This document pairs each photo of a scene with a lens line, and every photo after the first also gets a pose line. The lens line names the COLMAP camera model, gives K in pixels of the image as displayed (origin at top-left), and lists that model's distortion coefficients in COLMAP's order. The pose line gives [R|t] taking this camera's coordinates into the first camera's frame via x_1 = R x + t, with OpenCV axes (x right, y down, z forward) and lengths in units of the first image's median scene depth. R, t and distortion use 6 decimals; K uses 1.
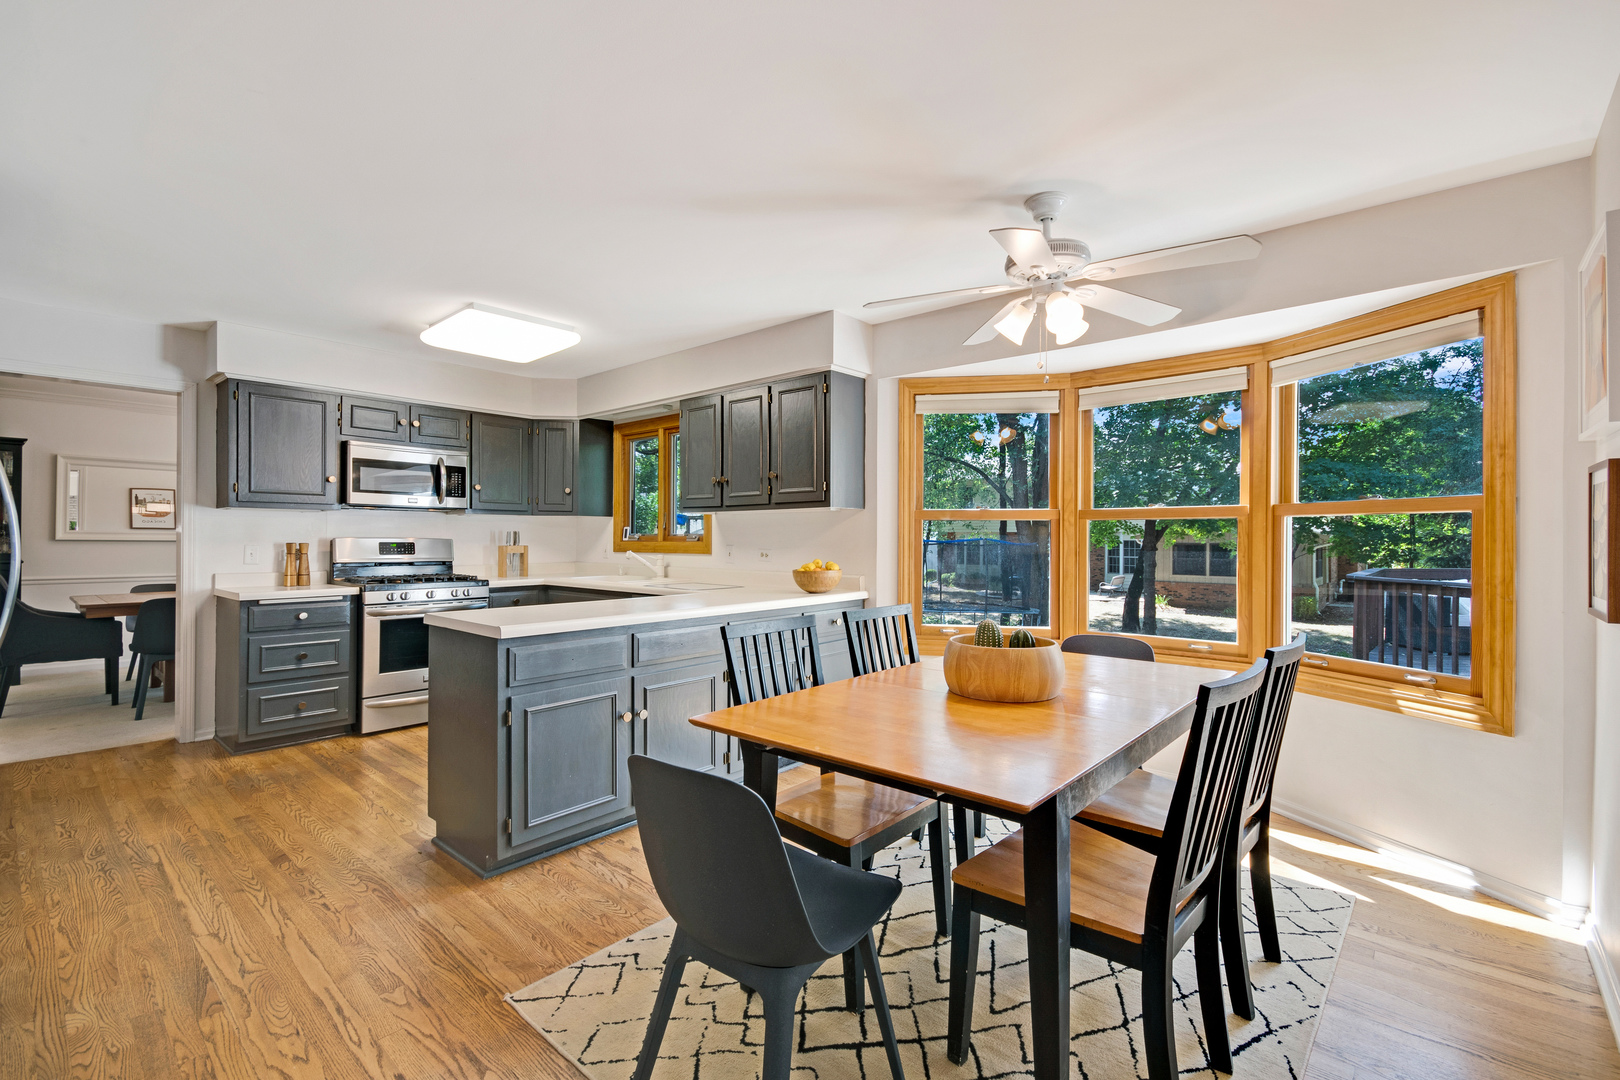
lens RADIAL K [[709.0, 0, 824.1], [0, 709.0, 539.3], [0, 0, 1]] dist [-0.004565, -0.004391]
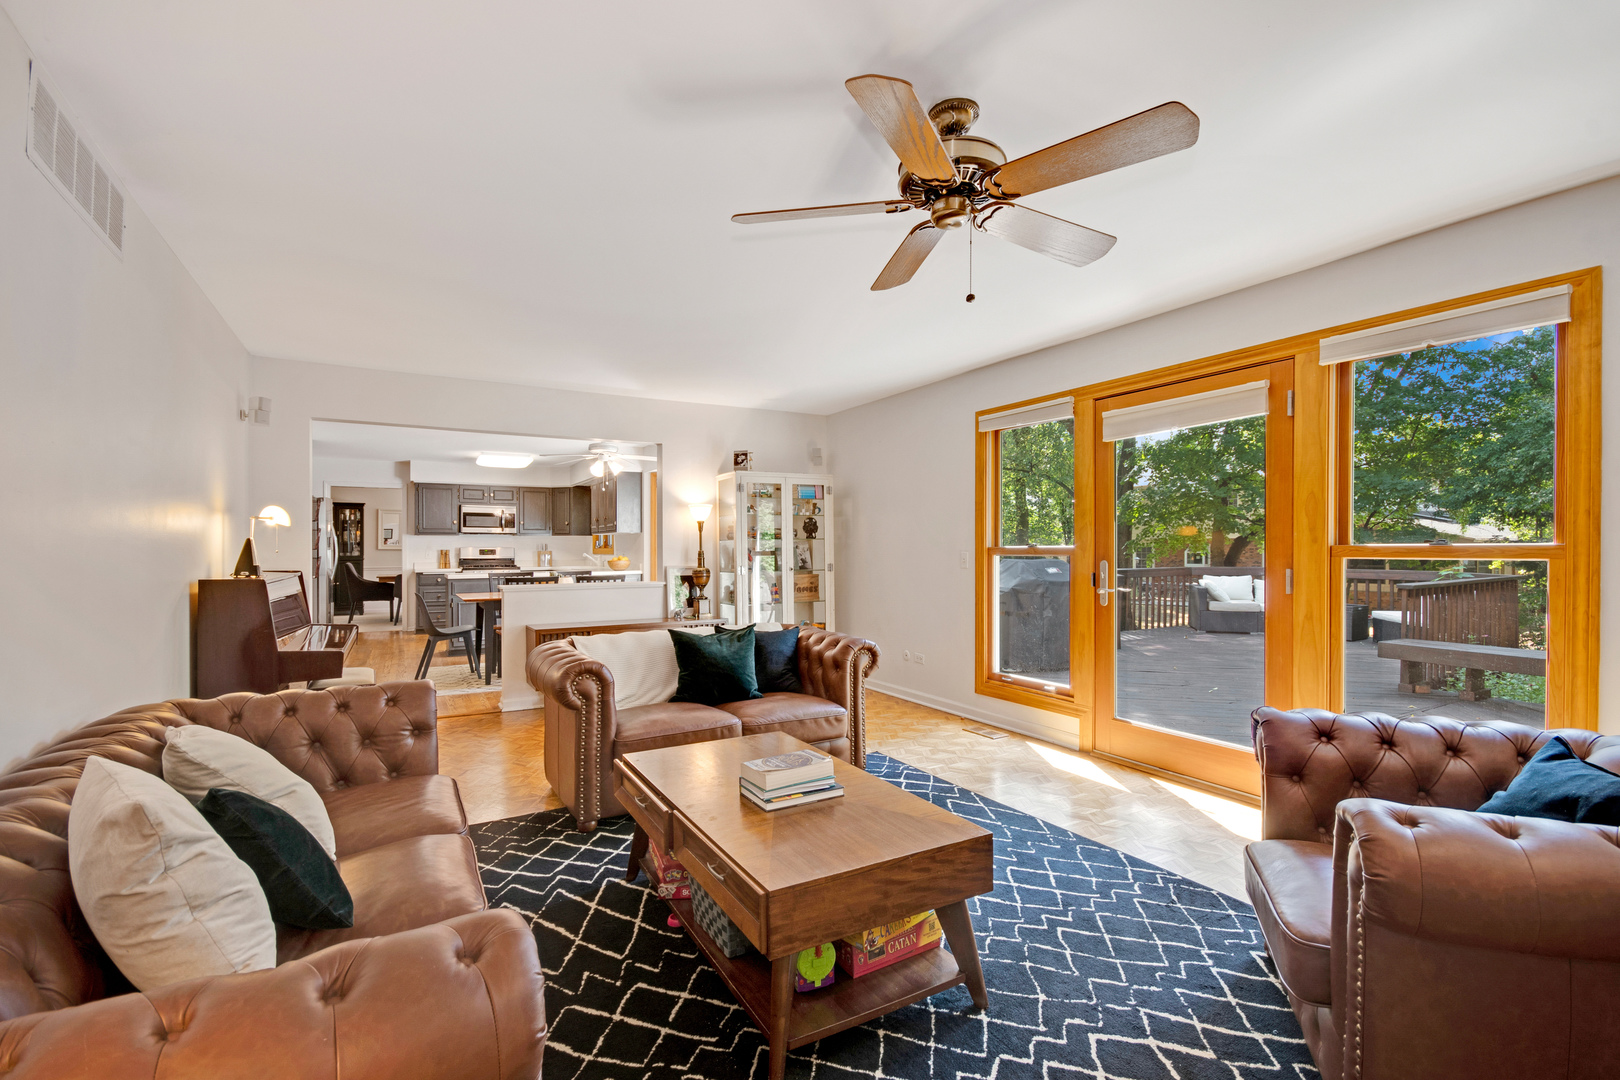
lens RADIAL K [[709.0, 0, 803.9], [0, 709.0, 549.3], [0, 0, 1]] dist [-0.004565, -0.004391]
pose [[0.937926, -0.004265, -0.346809, 1.162921], [0.004424, 0.999990, -0.000333, 0.009331], [0.346807, -0.001222, 0.937936, -0.770031]]
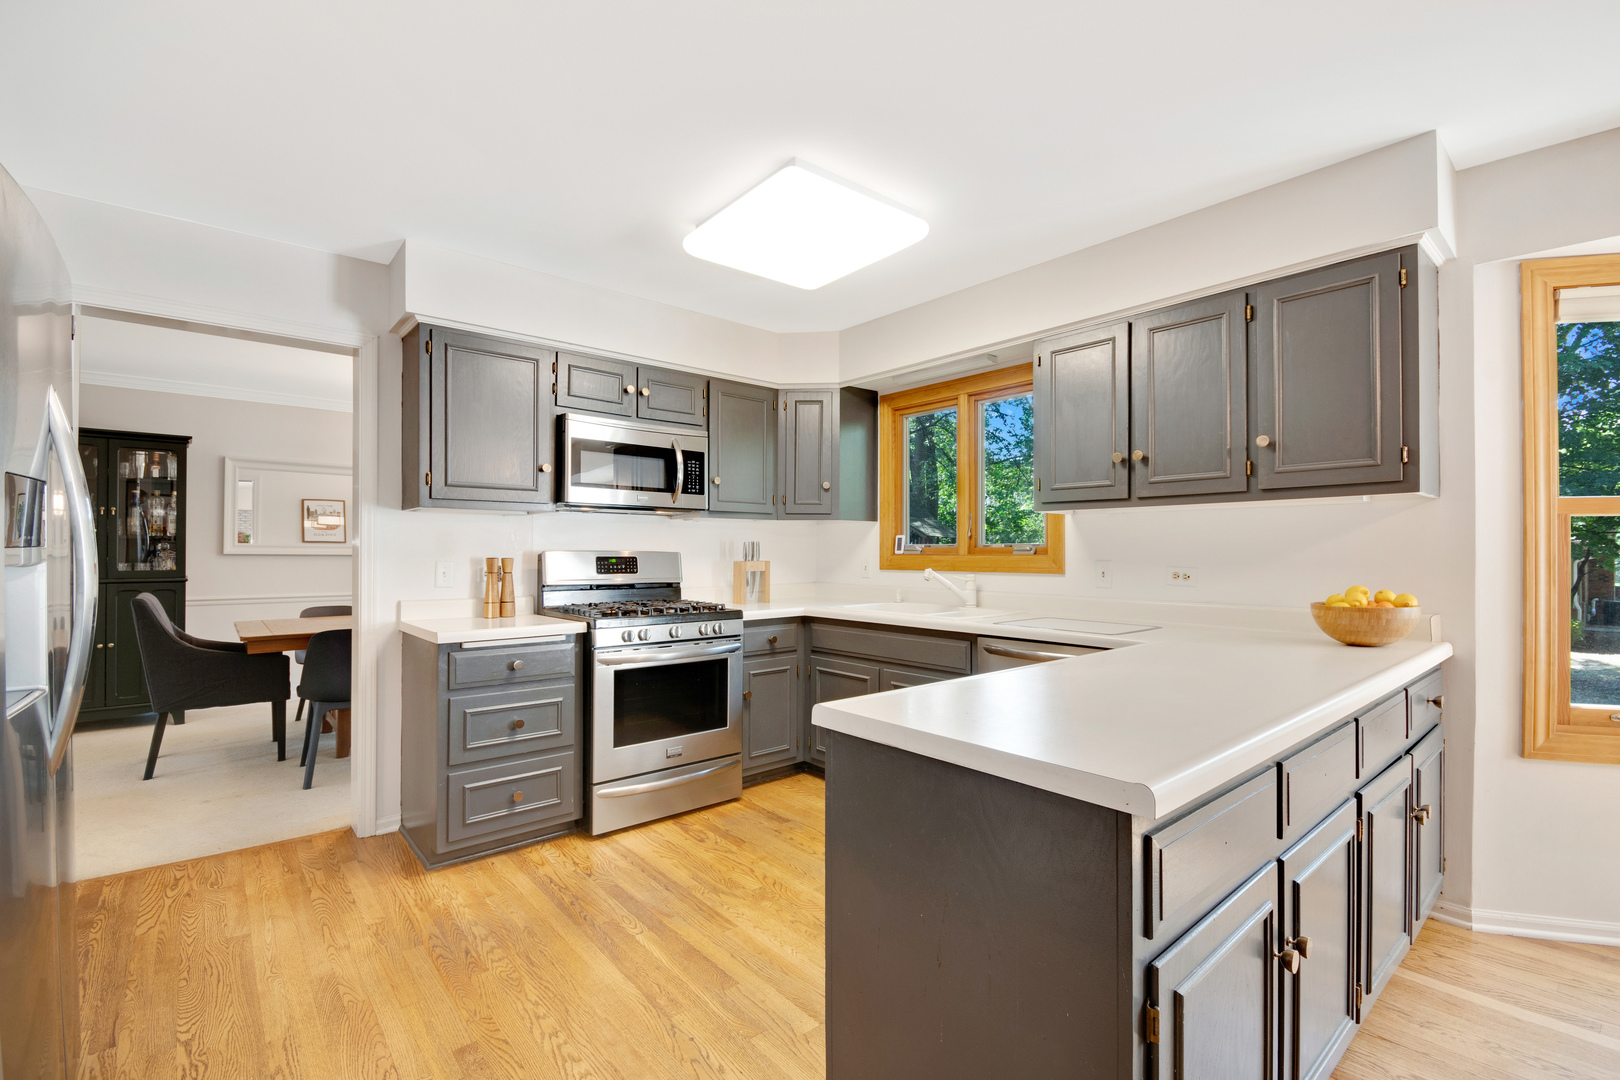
lens RADIAL K [[709.0, 0, 795.5], [0, 709.0, 552.2], [0, 0, 1]] dist [-0.004565, -0.004391]
pose [[0.985077, -0.002647, -0.172096, -0.321753], [0.002288, 0.999995, -0.002282, 0.001581], [0.172101, 0.001854, 0.985078, 0.335985]]
